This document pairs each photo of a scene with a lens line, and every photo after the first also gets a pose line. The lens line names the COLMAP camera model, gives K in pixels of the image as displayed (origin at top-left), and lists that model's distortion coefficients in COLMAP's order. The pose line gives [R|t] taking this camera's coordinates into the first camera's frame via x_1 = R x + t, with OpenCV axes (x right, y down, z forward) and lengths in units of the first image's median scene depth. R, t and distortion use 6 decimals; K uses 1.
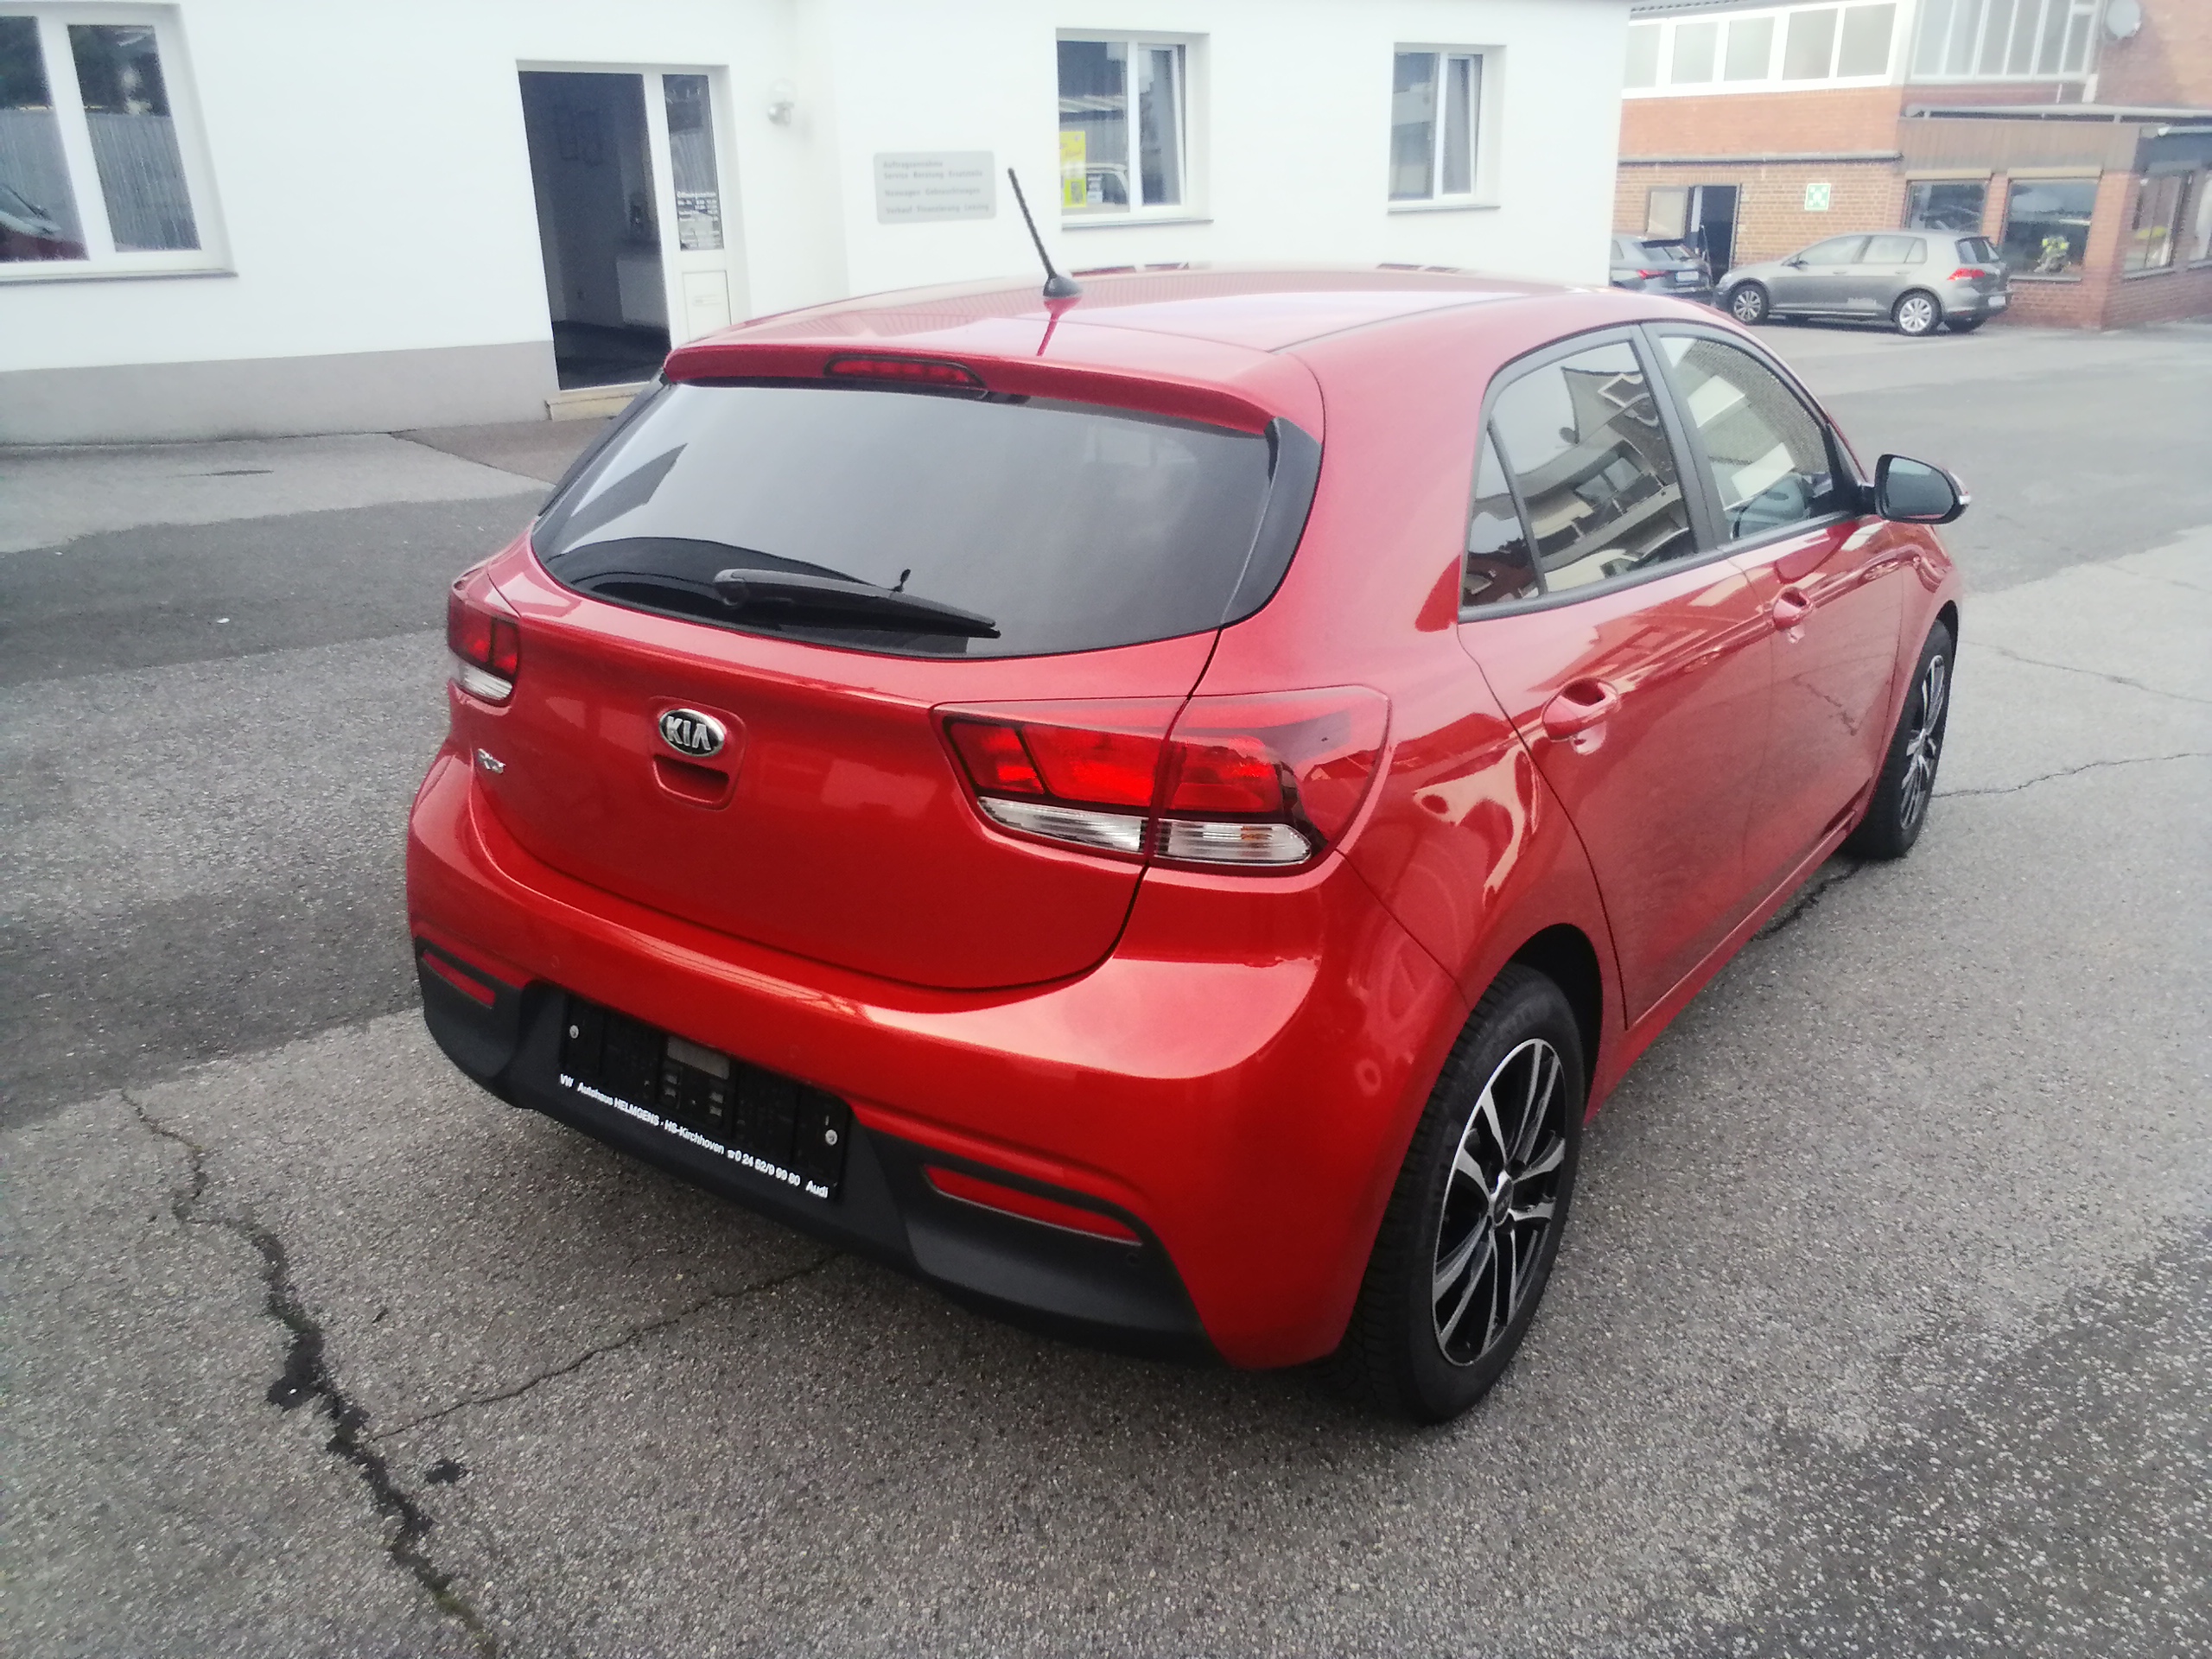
lens RADIAL K [[1767.7, 0, 1109.7], [0, 1767.7, 820.0], [0, 0, 1]] dist [-0.030589, 0.109443]
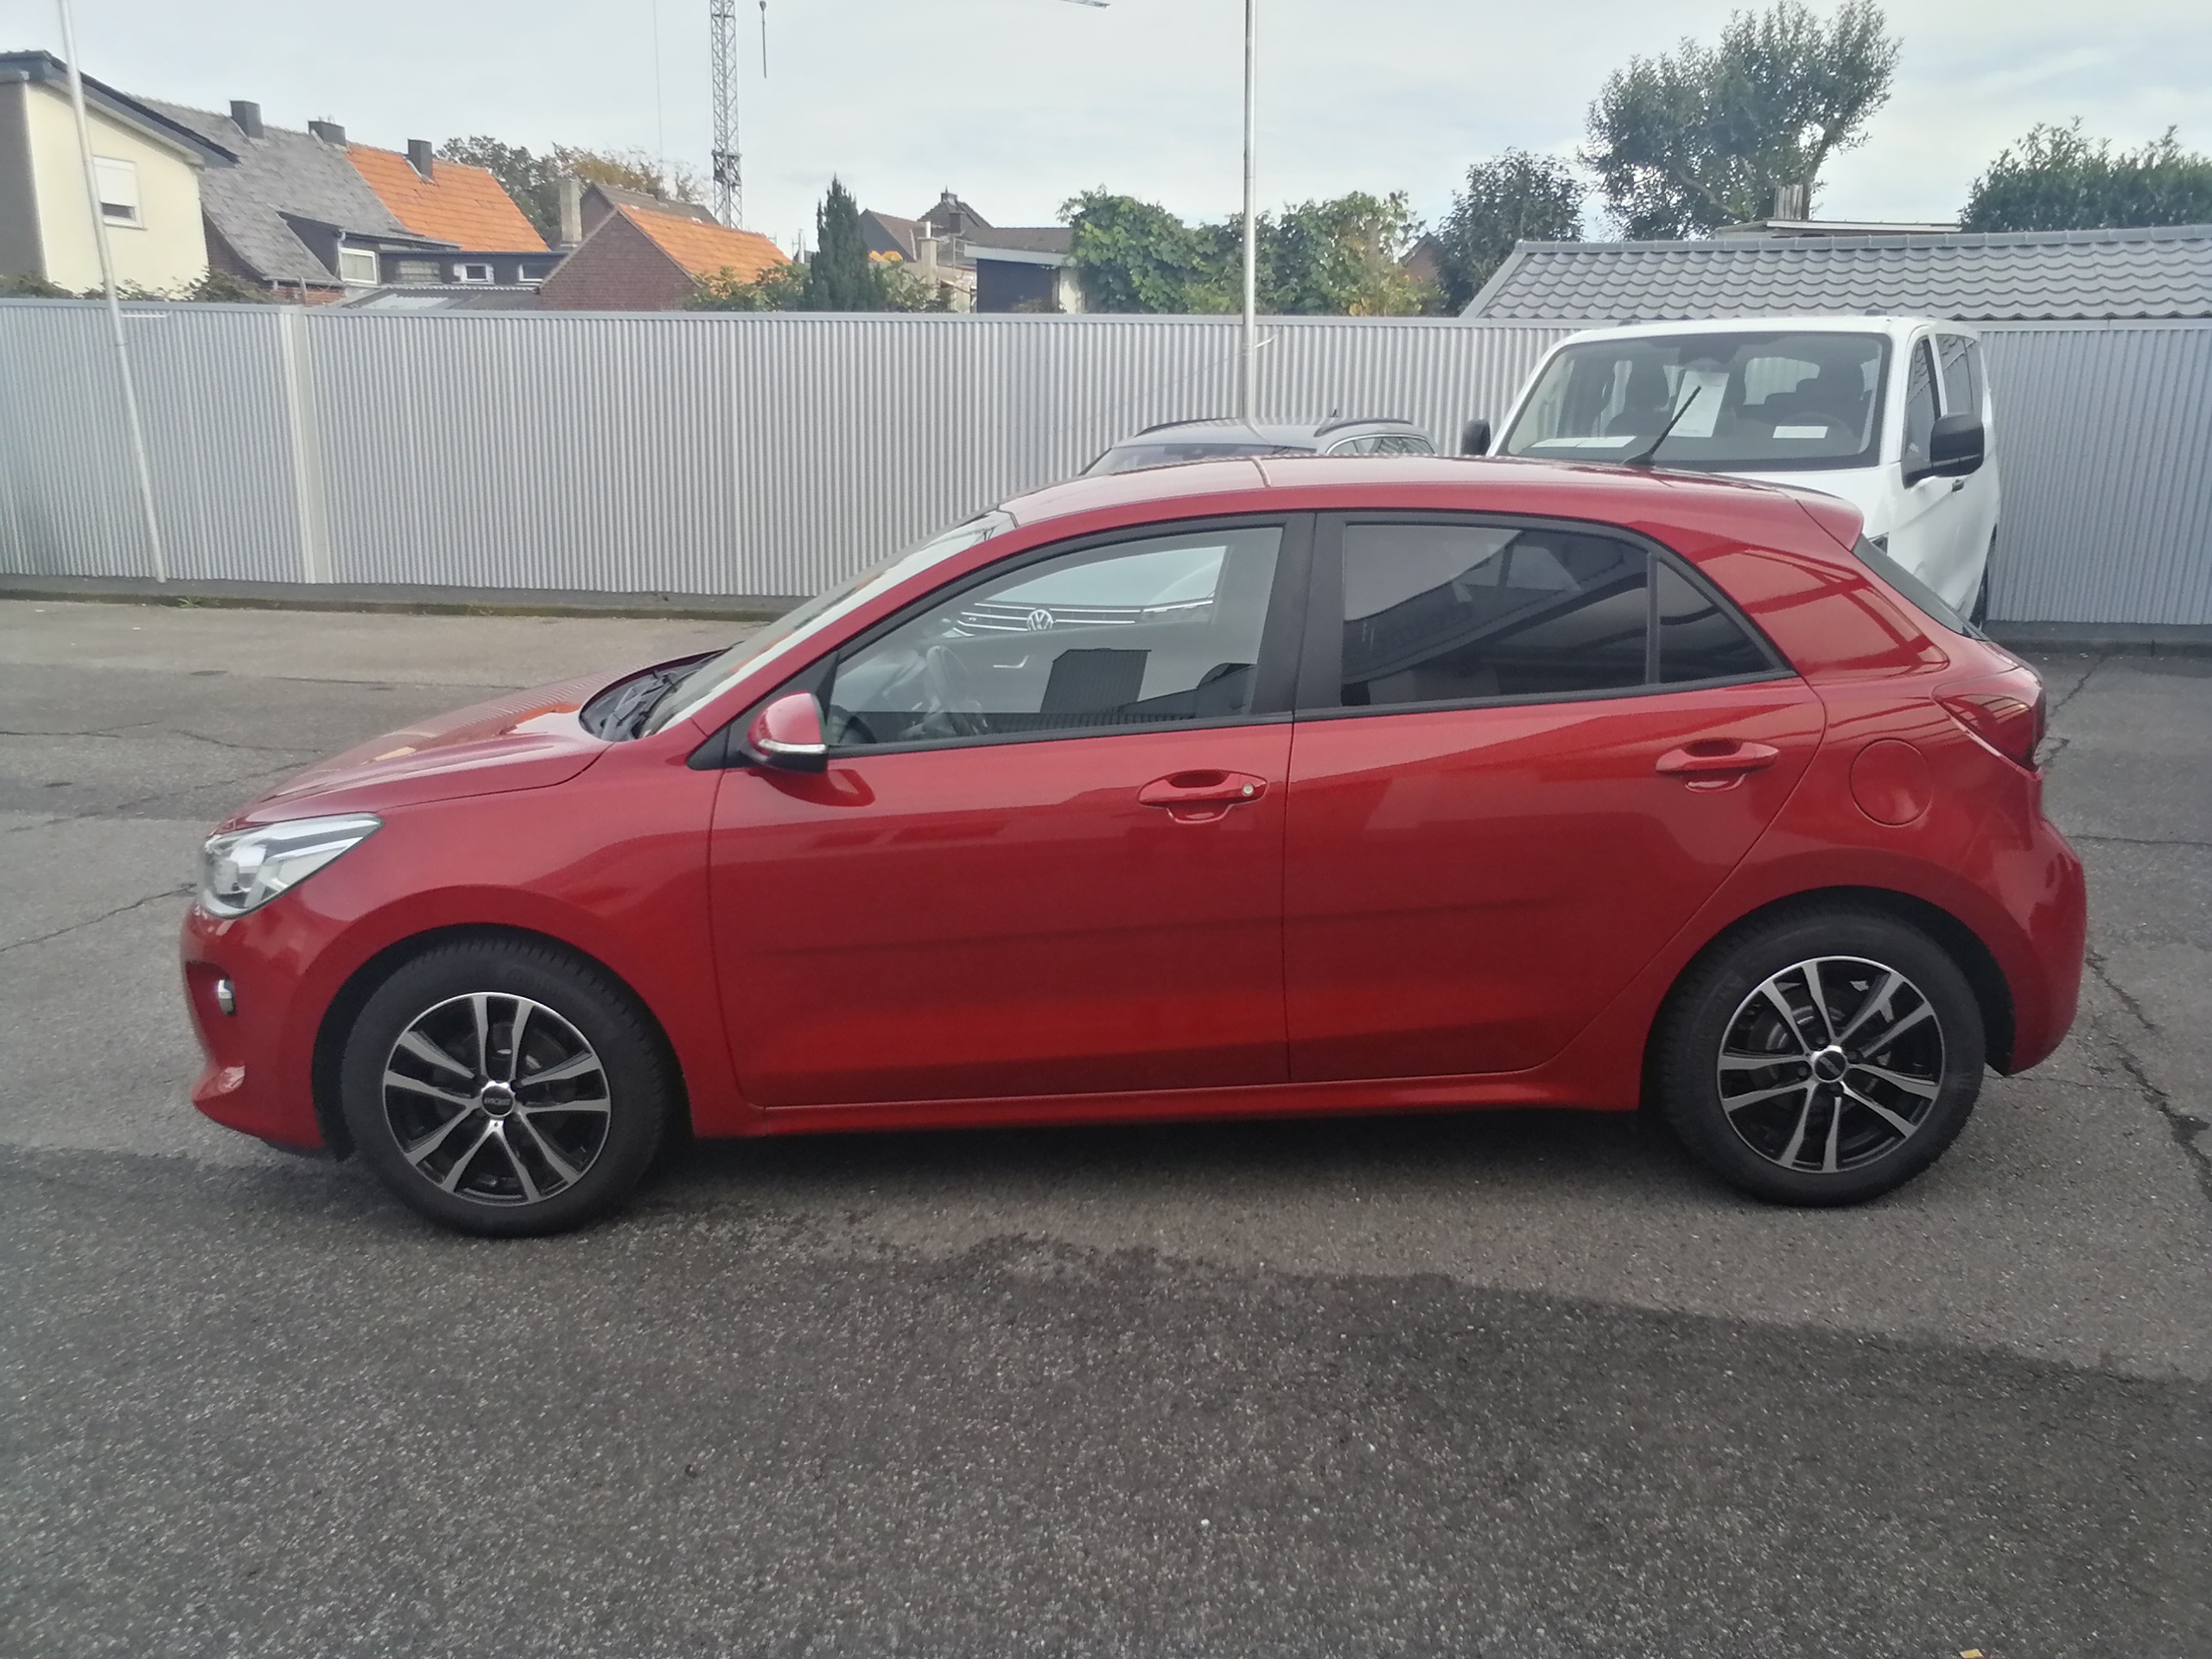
lens RADIAL K [[1705.1, 0, 1187.5], [0, 1705.1, 828.4], [0, 0, 1]] dist [-0.049734, 0.125825]
pose [[-0.598221, -0.192664, 0.777825, -0.180708], [0.275269, 0.862191, 0.425268, -0.137641], [-0.752568, 0.468515, -0.462747, 0.385579]]
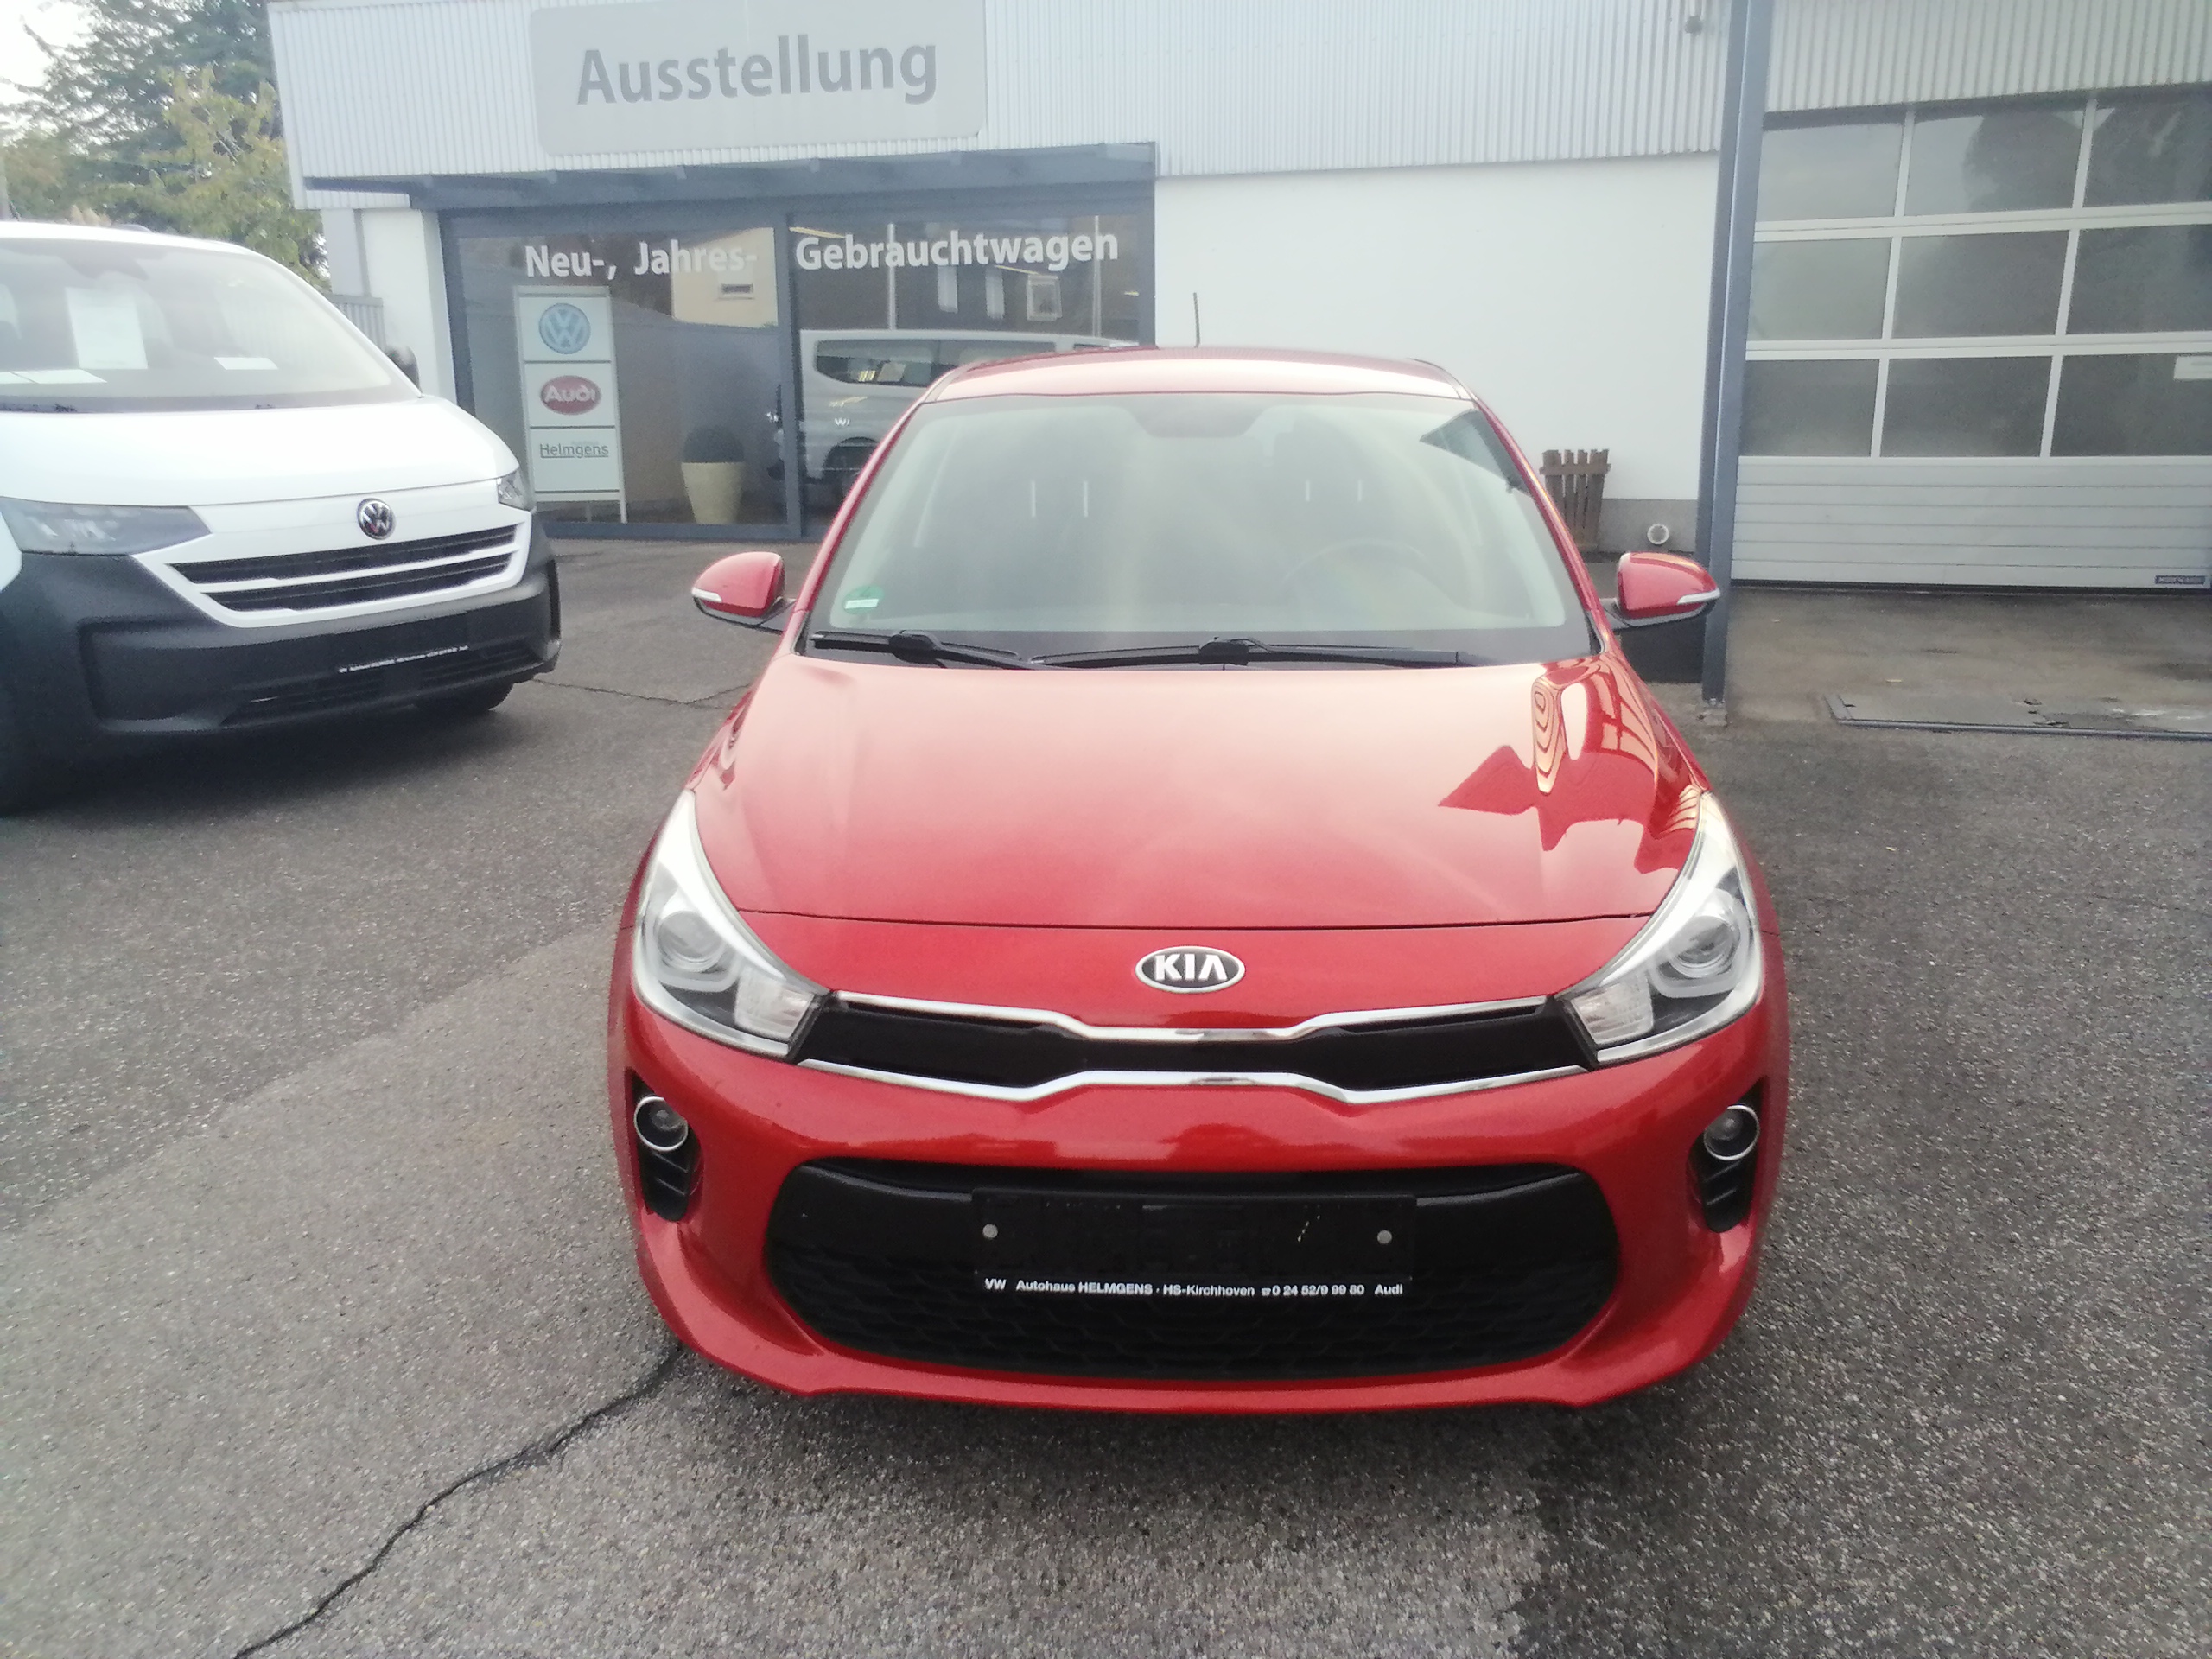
lens RADIAL K [[1711.0, 0, 1109.6], [0, 1711.0, 795.5], [0, 0, 1]] dist [-0.087689, 0.235196]
pose [[-0.846446, 0.143975, -0.512641, 0.194947], [-0.168839, 0.840501, 0.514832, -0.150933], [0.504998, 0.522331, -0.687129, 0.449119]]
